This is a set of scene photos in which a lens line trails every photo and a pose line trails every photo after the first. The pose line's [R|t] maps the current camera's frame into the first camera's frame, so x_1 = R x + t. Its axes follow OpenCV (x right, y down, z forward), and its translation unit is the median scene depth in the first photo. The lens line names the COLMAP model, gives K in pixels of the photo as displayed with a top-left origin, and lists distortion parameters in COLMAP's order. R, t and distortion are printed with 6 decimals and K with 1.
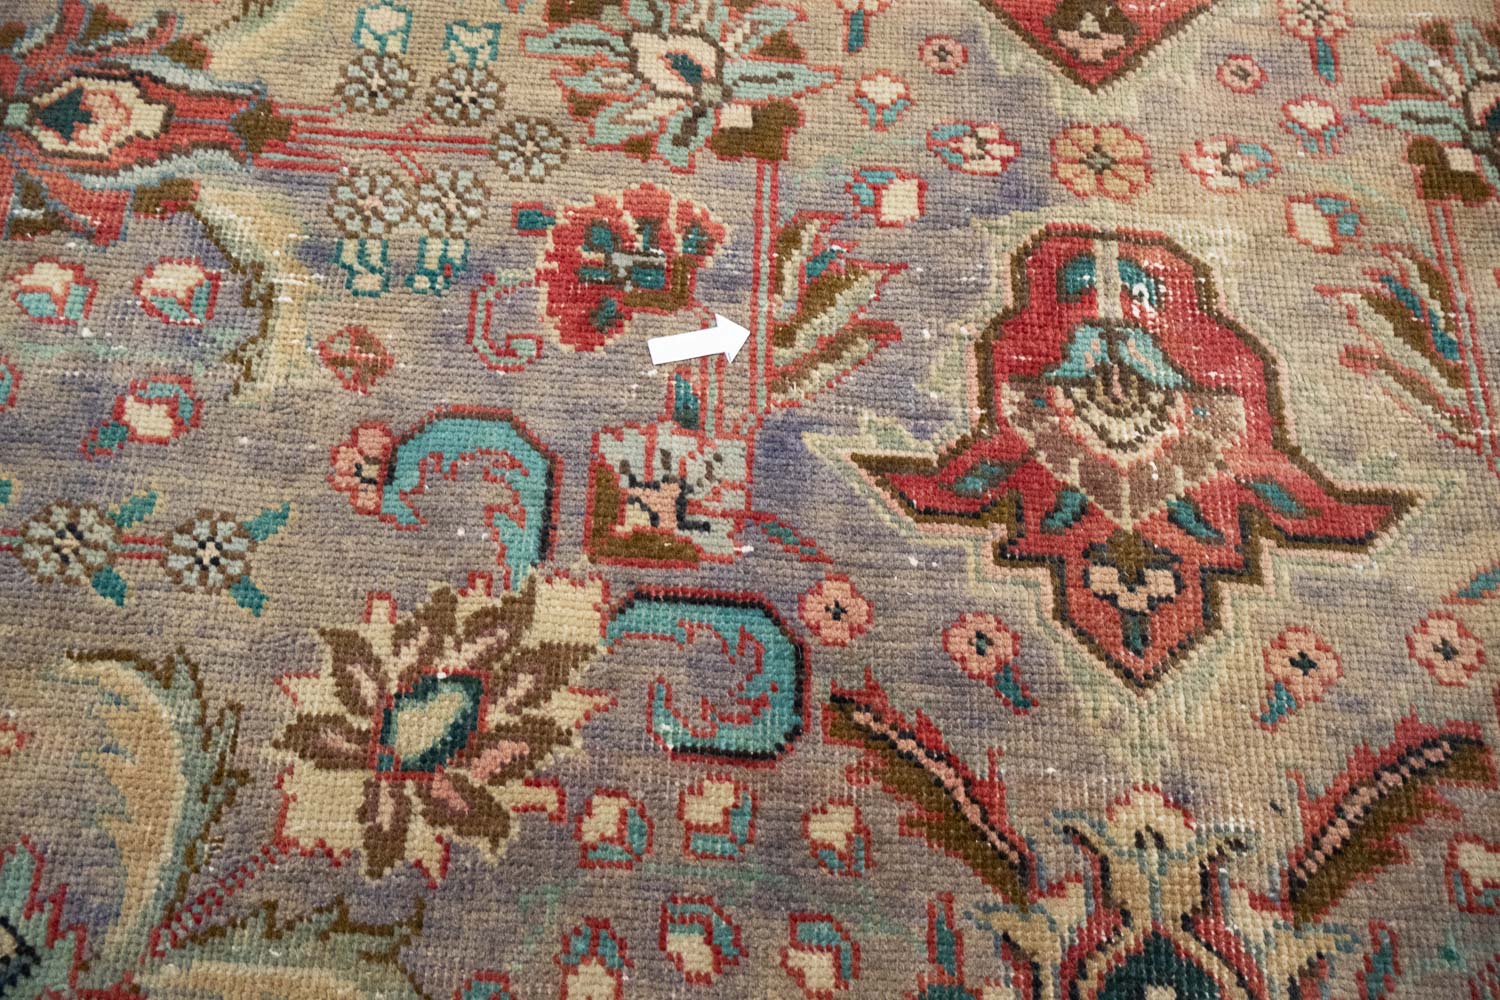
lens RADIAL K [[1292.5, 0, 730.9], [0, 1292.5, 473.0], [0, 0, 1]] dist [0.003468, -0.002690]
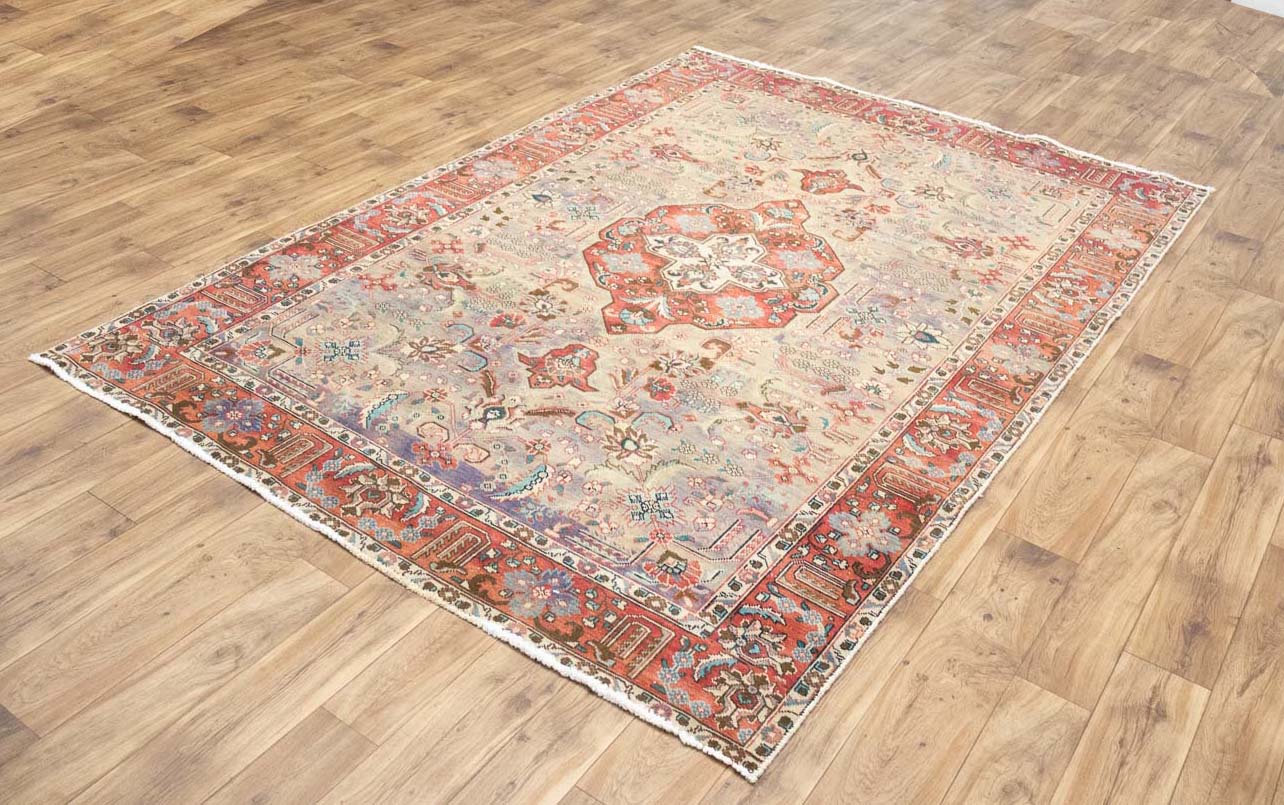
lens RADIAL K [[1142.8, 0, 625.4], [0, 1142.8, 405.0], [0, 0, 1]] dist [0.000640, 0.000275]
pose [[0.839017, 0.331067, -0.431792, 2.563073], [-0.514652, 0.740431, -0.432313, 1.950919], [0.176587, 0.584941, 0.791619, -2.533527]]
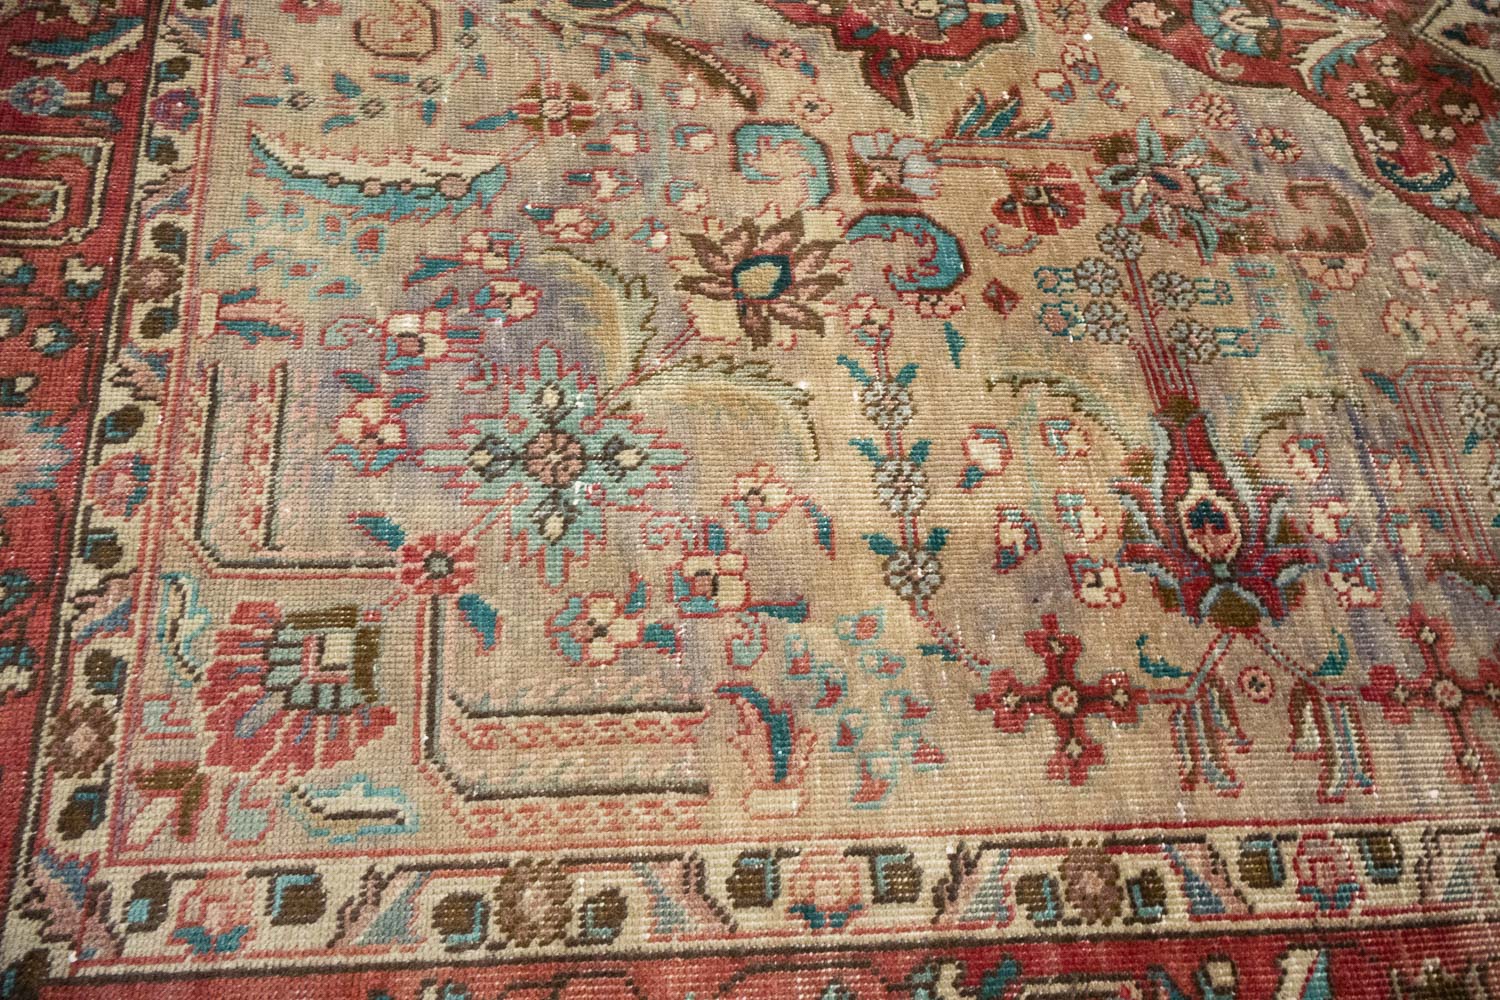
lens RADIAL K [[1292.5, 0, 730.9], [0, 1292.5, 473.0], [0, 0, 1]] dist [0.003468, -0.002690]
pose [[-0.101854, -0.876928, 0.469705, -1.021094], [0.865931, 0.154263, 0.475781, -3.152100], [-0.489683, 0.455192, 0.743647, 0.914274]]
